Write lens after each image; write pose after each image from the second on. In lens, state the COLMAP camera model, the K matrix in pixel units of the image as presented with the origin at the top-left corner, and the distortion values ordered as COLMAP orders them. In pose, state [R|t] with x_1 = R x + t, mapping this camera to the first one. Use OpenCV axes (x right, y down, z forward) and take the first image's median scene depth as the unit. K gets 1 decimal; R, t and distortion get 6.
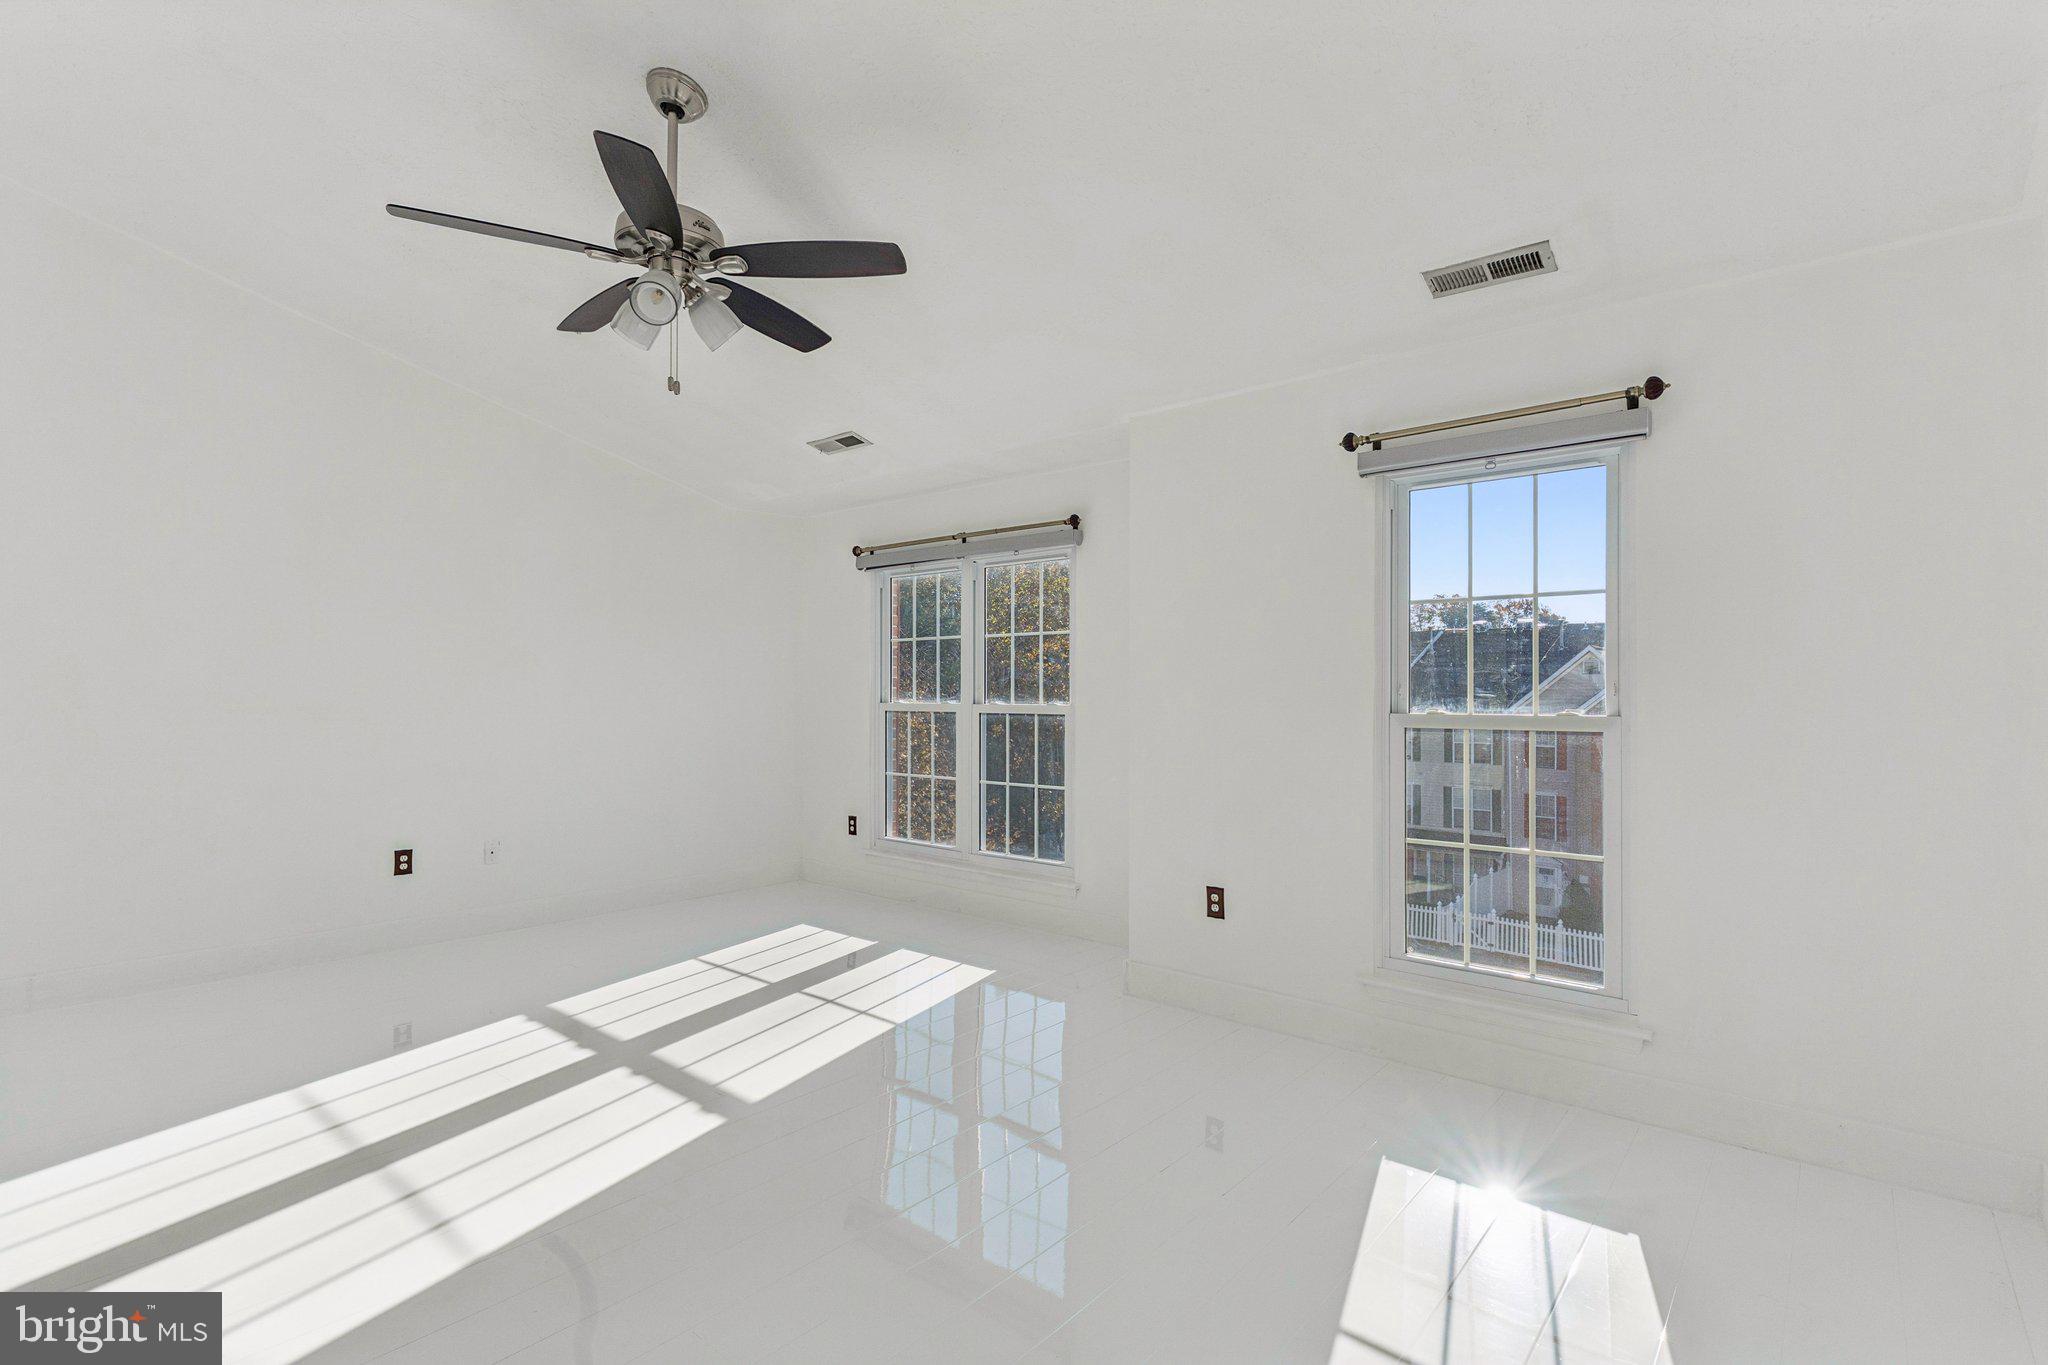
lens RADIAL K [[998.1, 0, 1024.0], [0, 998.1, 682.5], [0, 0, 1]] dist [-0.001790, -0.000127]
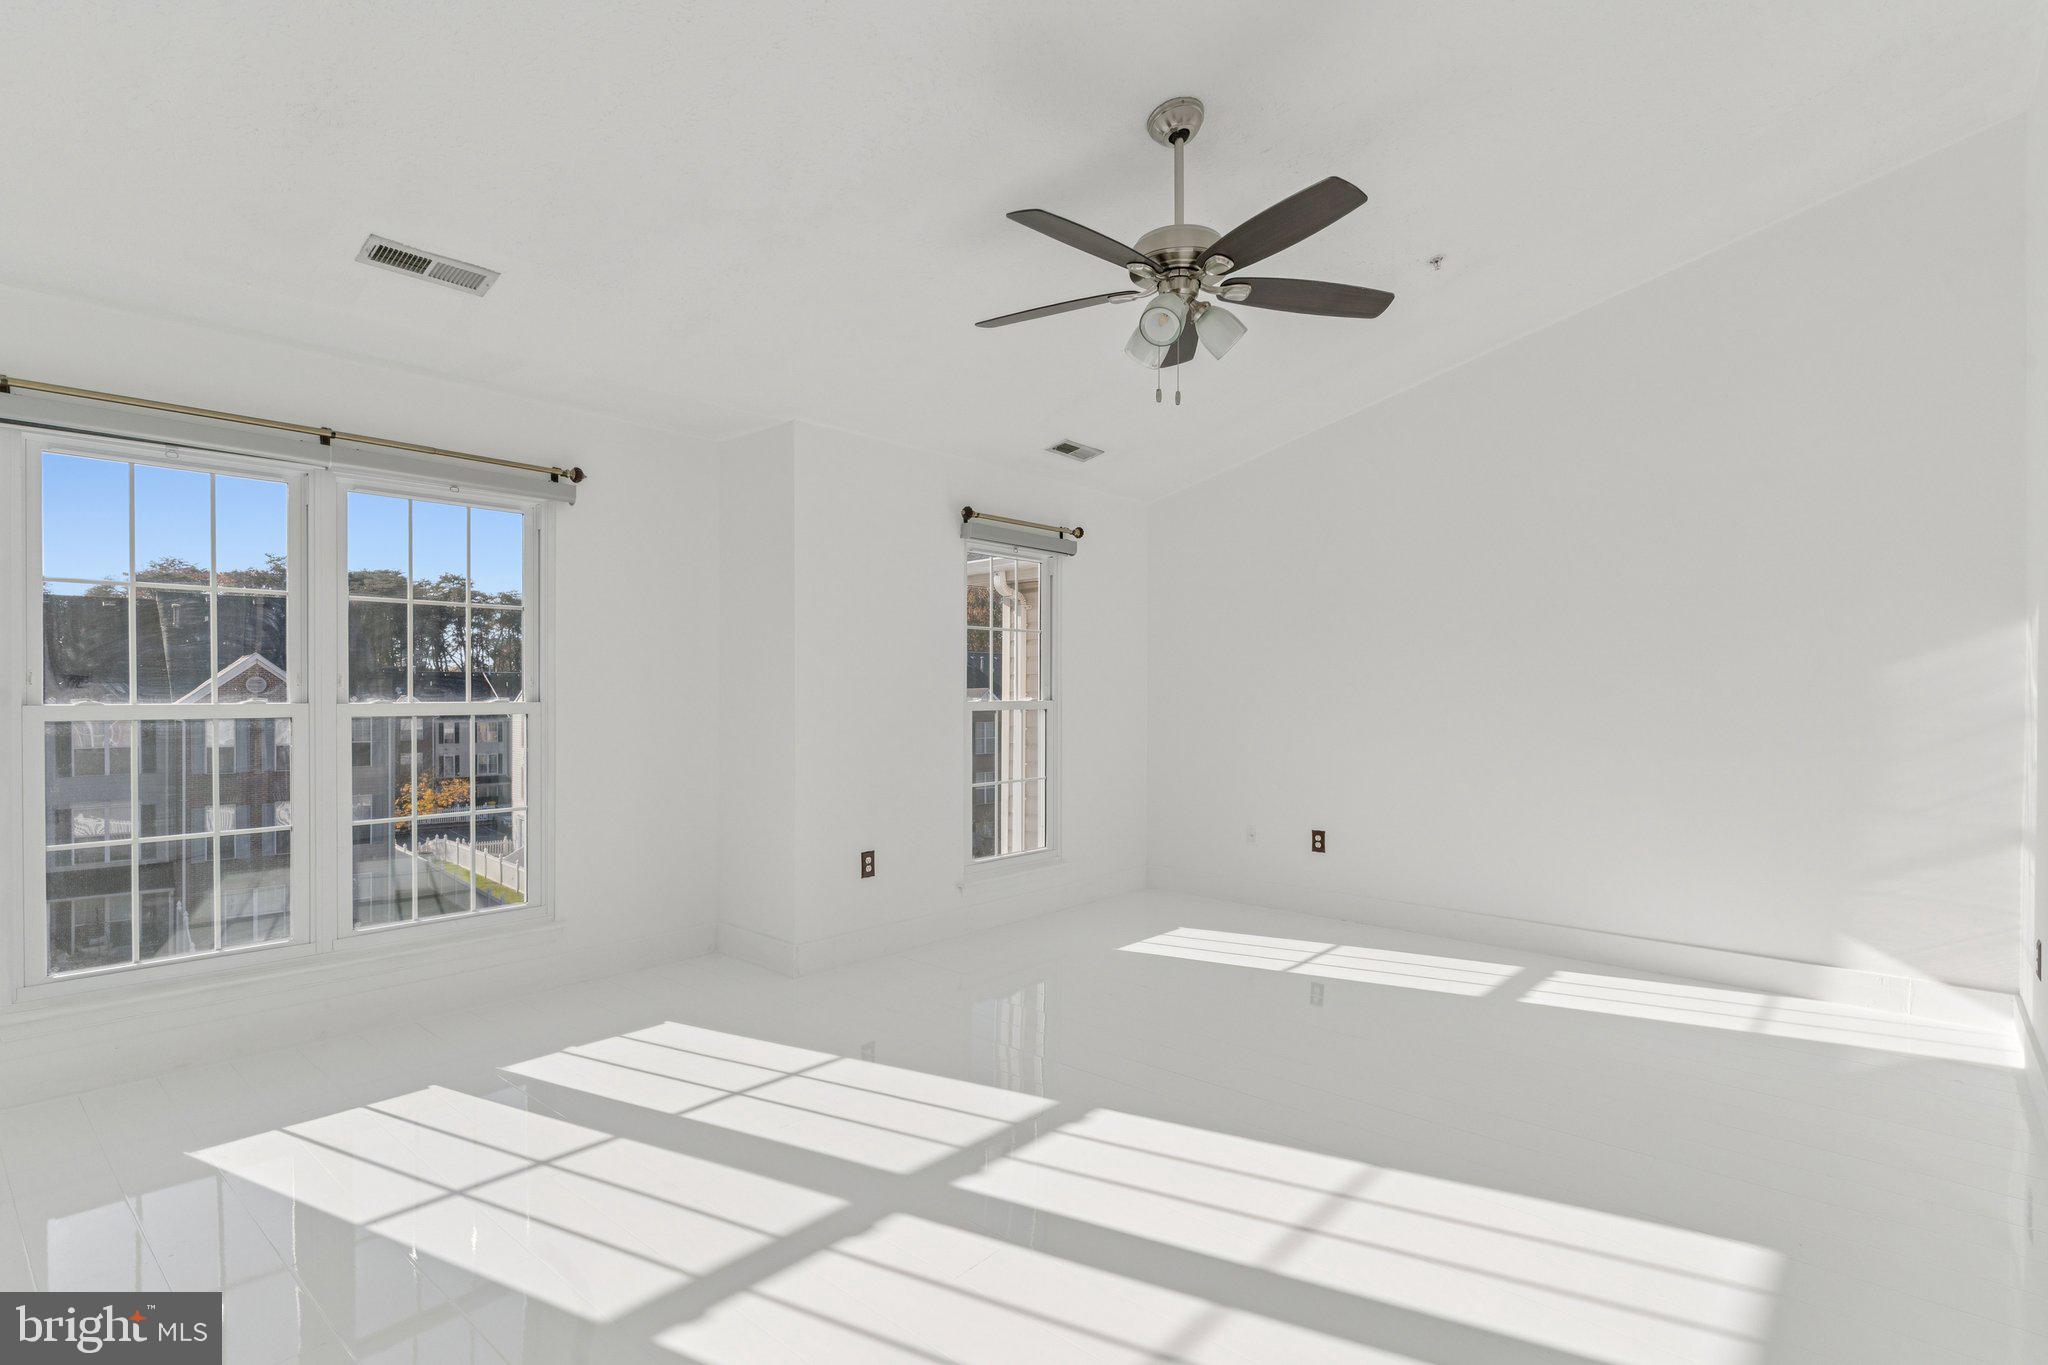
lens RADIAL K [[998.1, 0, 1024.0], [0, 998.1, 682.5], [0, 0, 1]] dist [-0.001790, -0.000127]
pose [[0.013149, -0.002833, 0.999910, -0.641857], [-0.014131, 0.999896, 0.003019, -0.001298], [-0.999814, -0.014169, 0.013108, 0.518774]]
